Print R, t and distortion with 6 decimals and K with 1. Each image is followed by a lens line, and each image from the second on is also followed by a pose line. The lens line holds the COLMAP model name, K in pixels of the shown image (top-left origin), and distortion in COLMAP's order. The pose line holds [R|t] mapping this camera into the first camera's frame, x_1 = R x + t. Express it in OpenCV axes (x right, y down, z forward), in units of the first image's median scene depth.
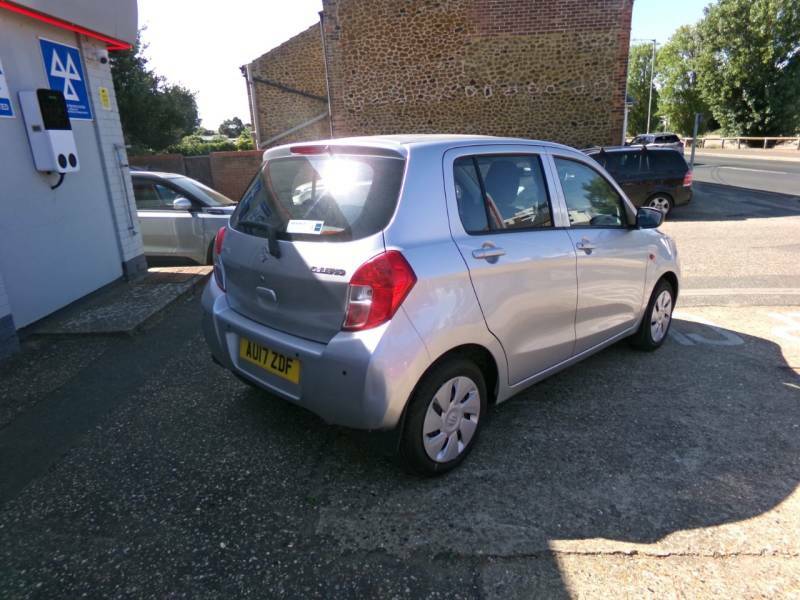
lens RADIAL K [[551.3, 0, 397.1], [0, 551.3, 303.8], [0, 0, 1]] dist [0.004438, 0.024611]
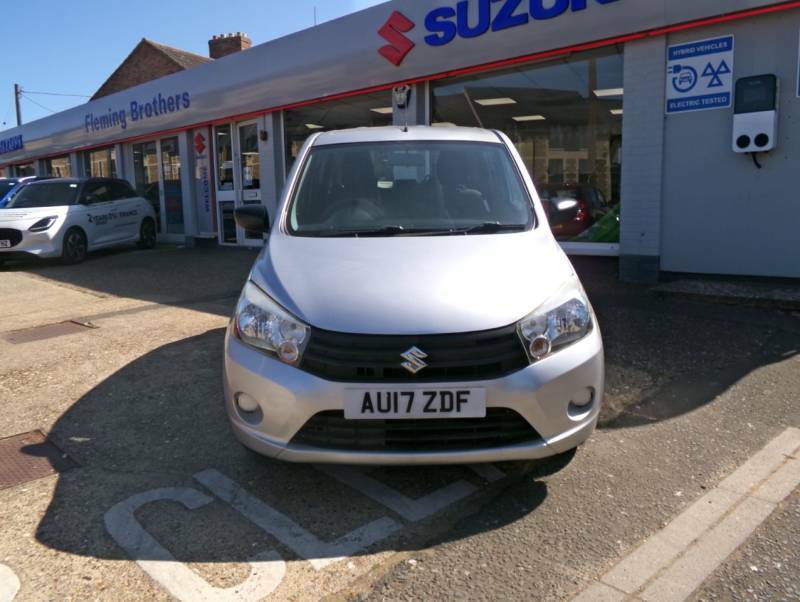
lens RADIAL K [[655.3, 0, 403.9], [0, 655.3, 302.6], [0, 0, 1]] dist [-0.006133, 0.000889]
pose [[-0.709602, 0.170280, -0.683717, 0.257219], [-0.148091, 0.912641, 0.380991, -0.116231], [0.688864, 0.371605, -0.622396, 0.472886]]
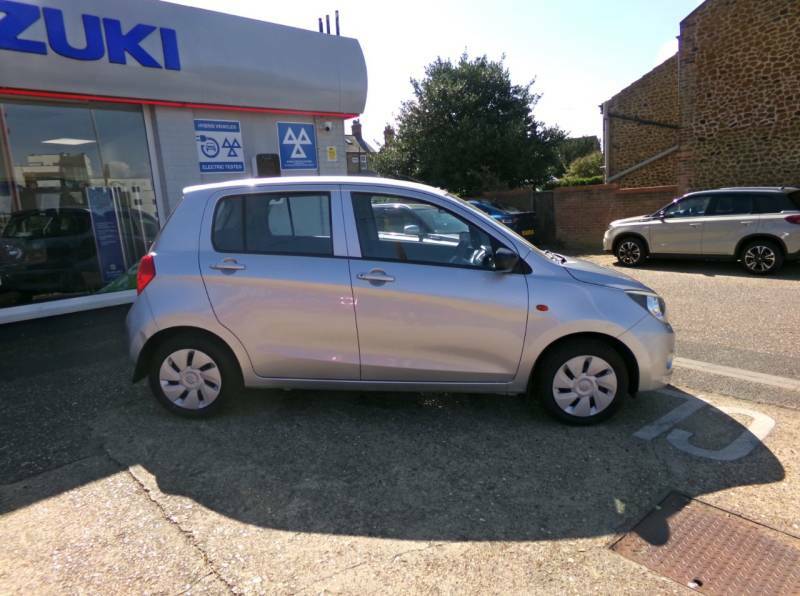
lens RADIAL K [[539.7, 0, 386.9], [0, 539.7, 308.5], [0, 0, 1]] dist [-0.005268, 0.023927]
pose [[0.675147, 0.148499, -0.722582, 0.254612], [-0.181109, 0.982917, 0.032780, -0.019084], [0.715105, 0.108735, 0.690508, 0.070754]]
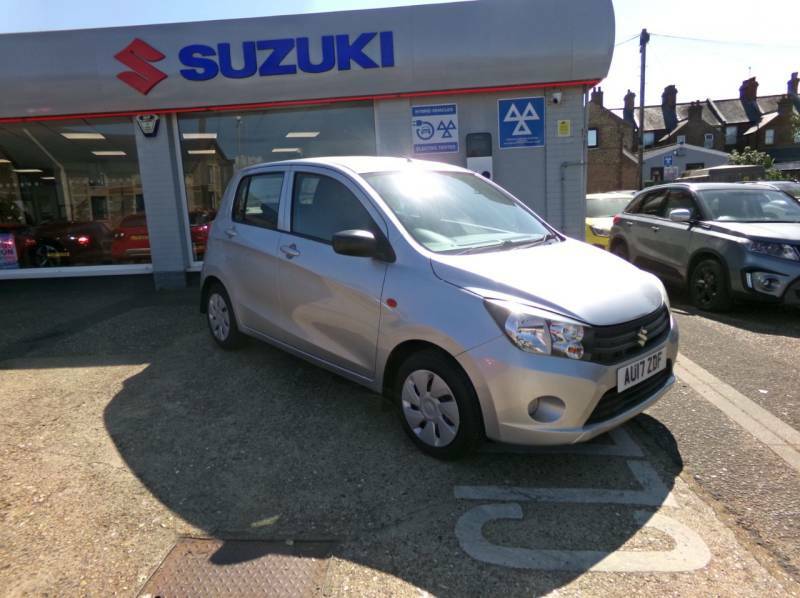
lens RADIAL K [[539.0, 0, 397.1], [0, 539.0, 298.4], [0, 0, 1]] dist [-0.043050, 0.058480]
pose [[-0.055666, 0.218118, -0.974334, 0.326964], [-0.235684, 0.945400, 0.225106, -0.071563], [0.970234, 0.242166, -0.001220, 0.283528]]
